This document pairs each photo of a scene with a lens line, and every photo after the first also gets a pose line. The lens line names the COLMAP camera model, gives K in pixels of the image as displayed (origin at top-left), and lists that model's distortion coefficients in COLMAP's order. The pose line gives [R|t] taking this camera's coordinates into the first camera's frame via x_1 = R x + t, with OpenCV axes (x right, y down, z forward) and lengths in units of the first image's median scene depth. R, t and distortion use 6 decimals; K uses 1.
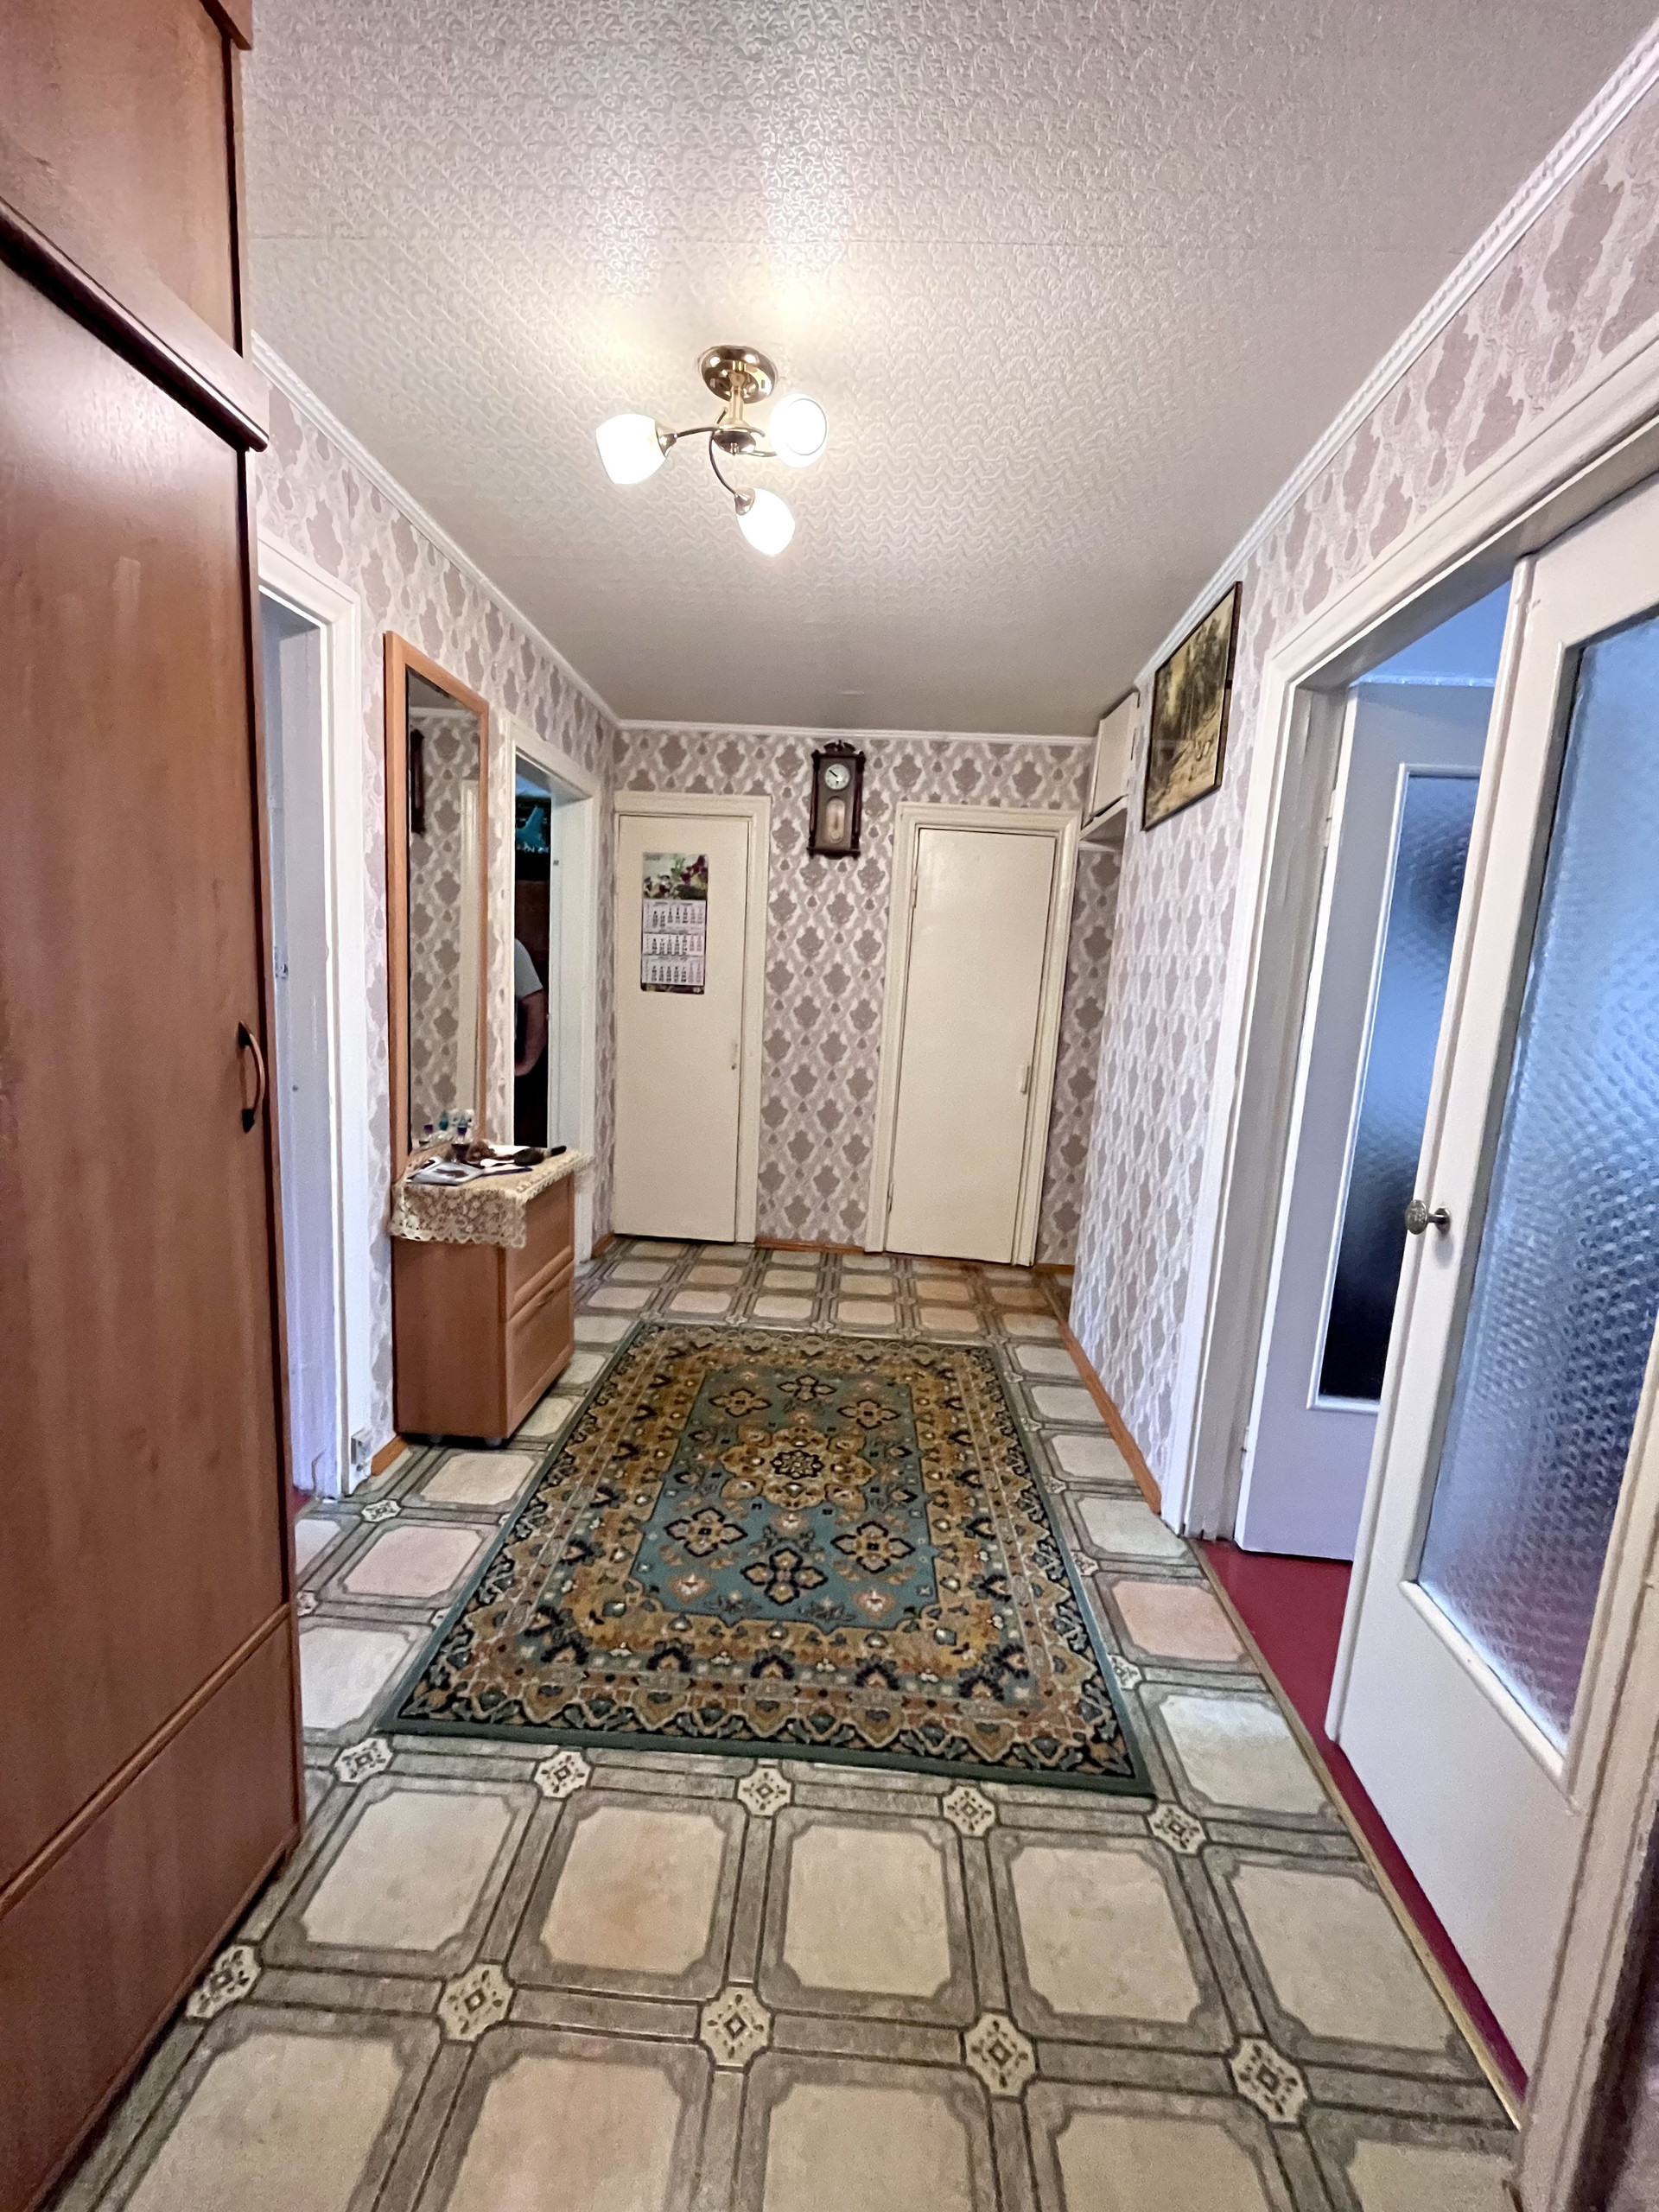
lens RADIAL K [[896.3, 0, 829.1], [0, 896.3, 1111.1], [0, 0, 1]] dist [-0.005748, 0.000772]
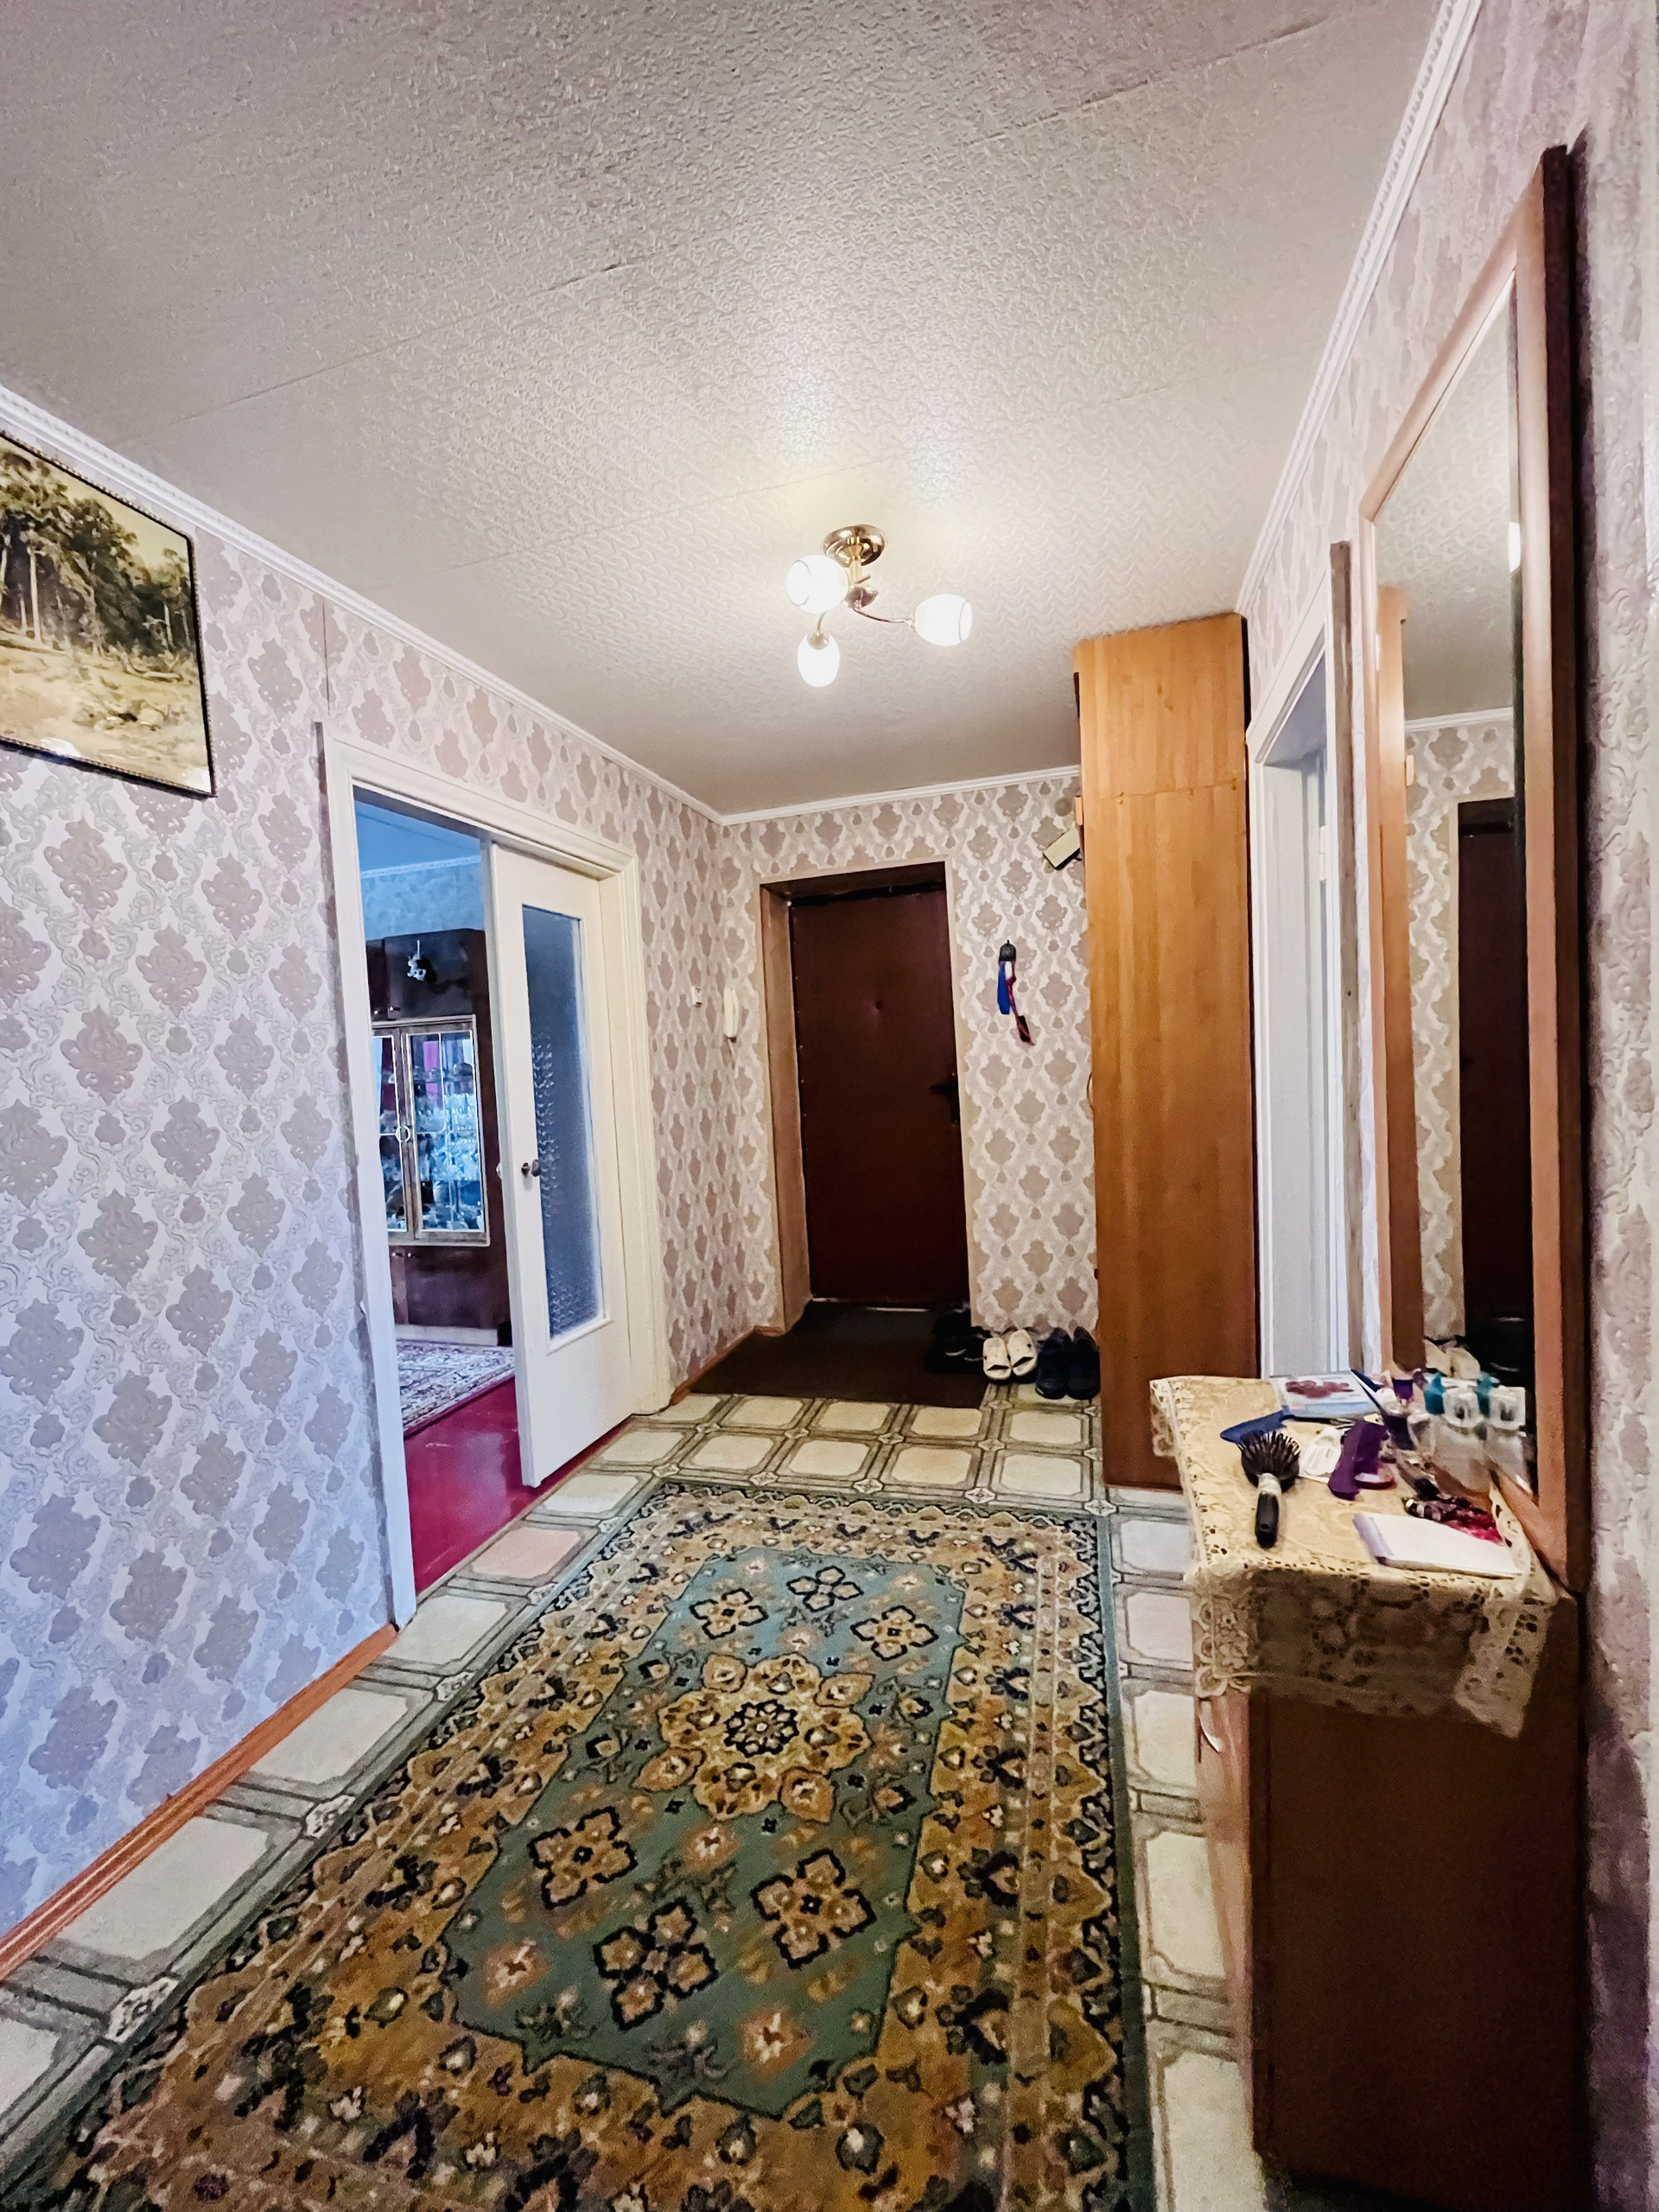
lens RADIAL K [[896.3, 0, 832.5], [0, 896.3, 1104.1], [0, 0, 1]] dist [-0.005748, 0.000772]
pose [[-0.973497, -0.016762, 0.228084, -0.284144], [0.031639, 0.977850, 0.206903, -0.273001], [-0.226500, 0.208636, -0.951404, 1.815095]]
